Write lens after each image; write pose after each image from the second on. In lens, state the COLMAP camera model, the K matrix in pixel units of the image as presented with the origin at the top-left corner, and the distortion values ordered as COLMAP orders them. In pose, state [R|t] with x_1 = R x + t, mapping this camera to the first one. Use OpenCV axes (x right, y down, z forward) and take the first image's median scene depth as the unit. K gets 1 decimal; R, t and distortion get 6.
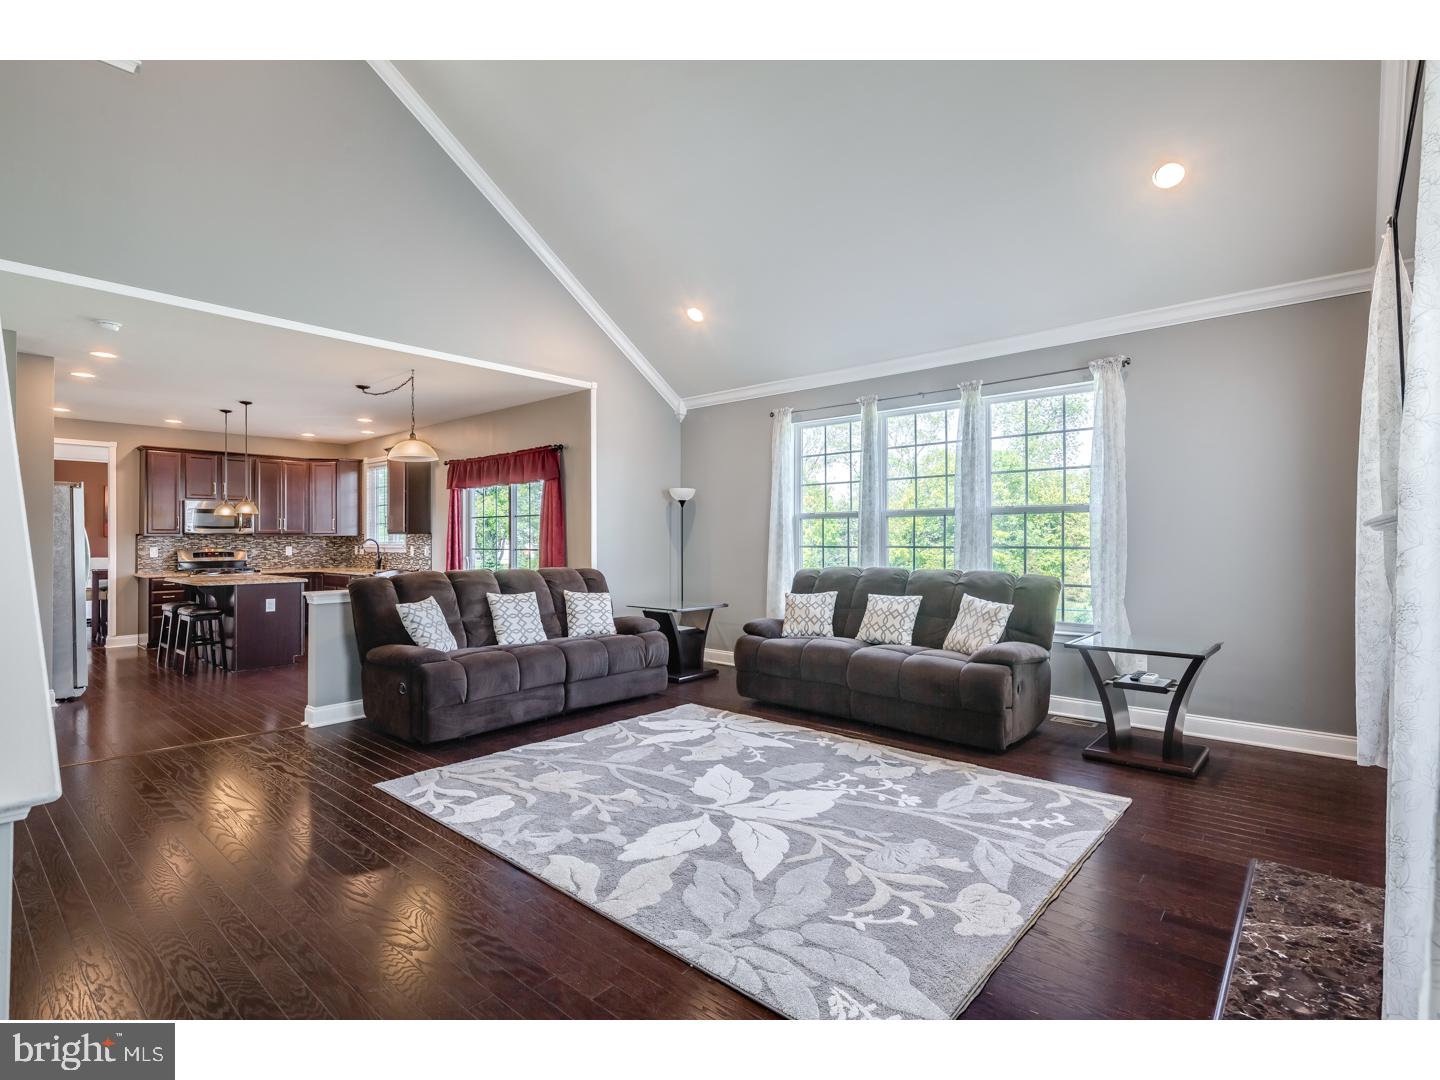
lens RADIAL K [[696.0, 0, 720.6], [0, 696.0, 534.9], [0, 0, 1]] dist [0.006177, -0.001625]
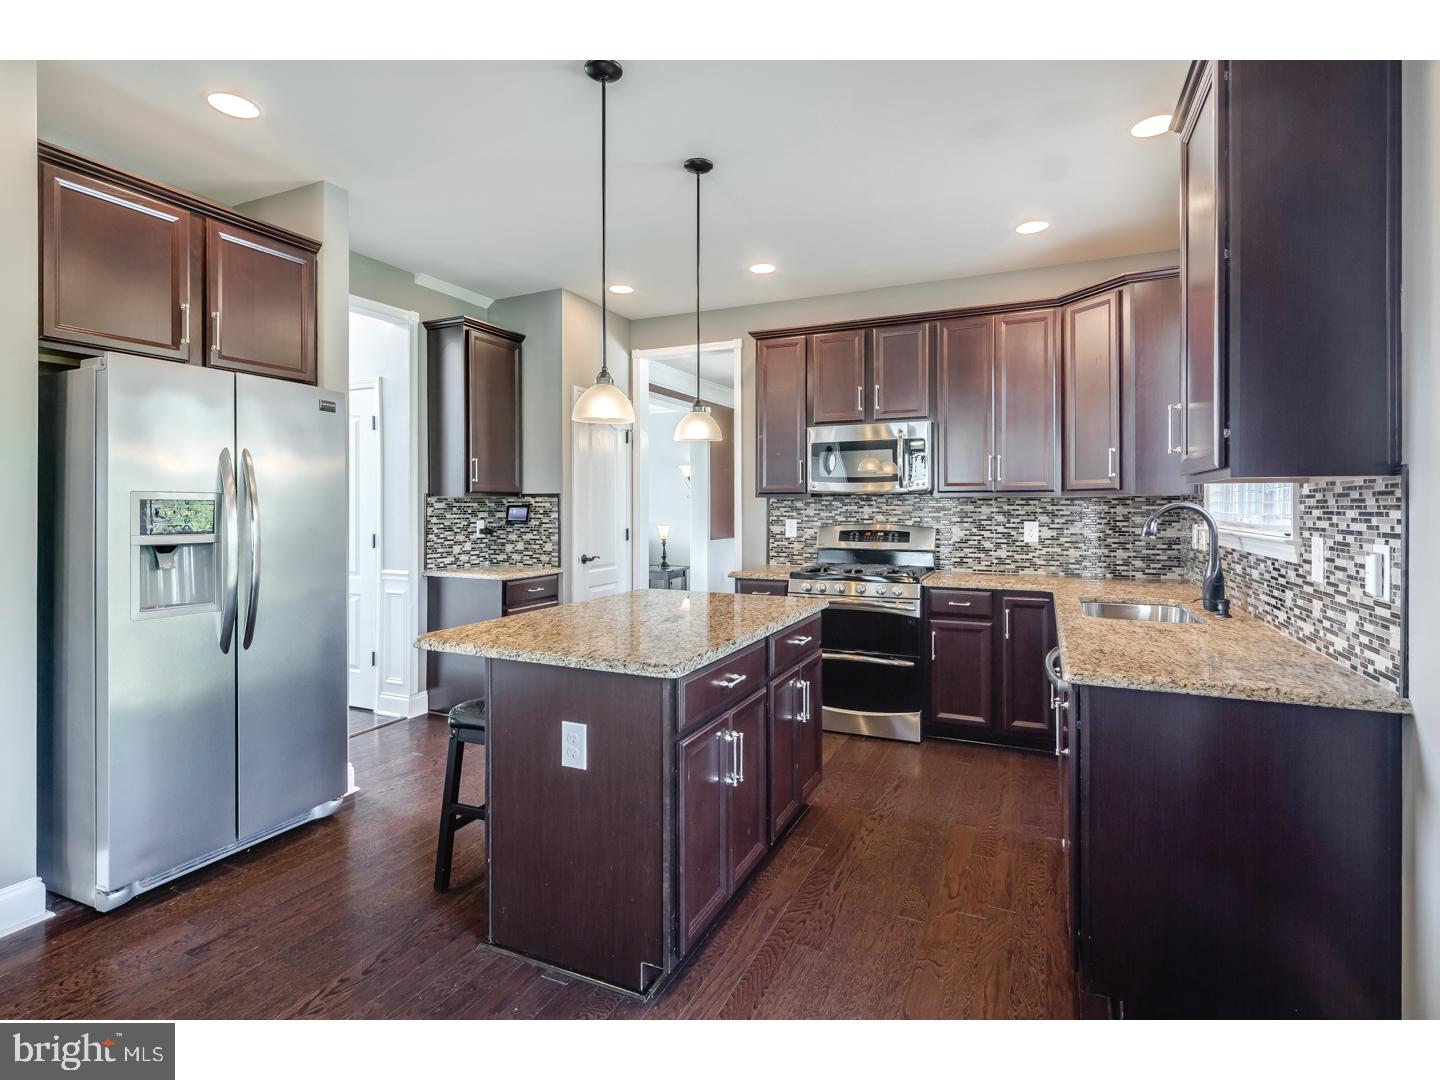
lens RADIAL K [[696.0, 0, 723.1], [0, 696.0, 506.7], [0, 0, 1]] dist [0.006177, -0.001625]
pose [[0.279747, 0.000067, -0.960074, -0.700580], [0.002630, 0.999996, 0.000836, 0.017163], [0.960070, -0.002759, 0.279746, 1.844957]]
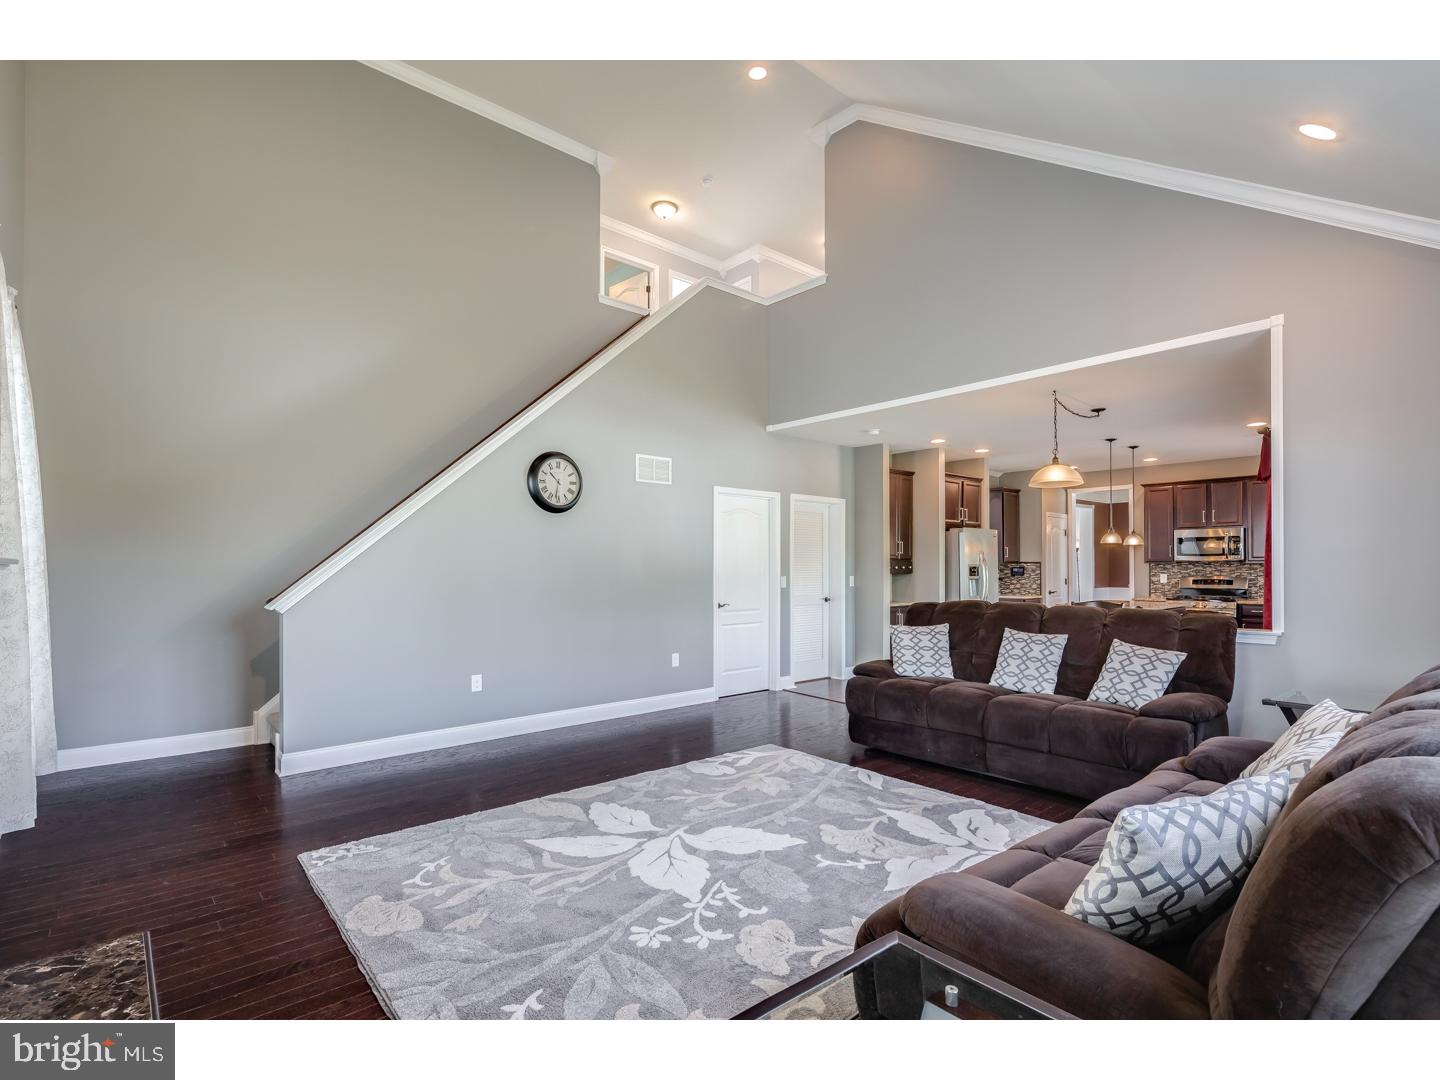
lens RADIAL K [[696.0, 0, 721.0], [0, 696.0, 562.8], [0, 0, 1]] dist [0.006177, -0.001625]
pose [[-0.131363, -0.001532, -0.991333, 0.868794], [0.006027, 0.999979, -0.002344, -0.003410], [0.991316, -0.006283, -0.131351, 1.045256]]
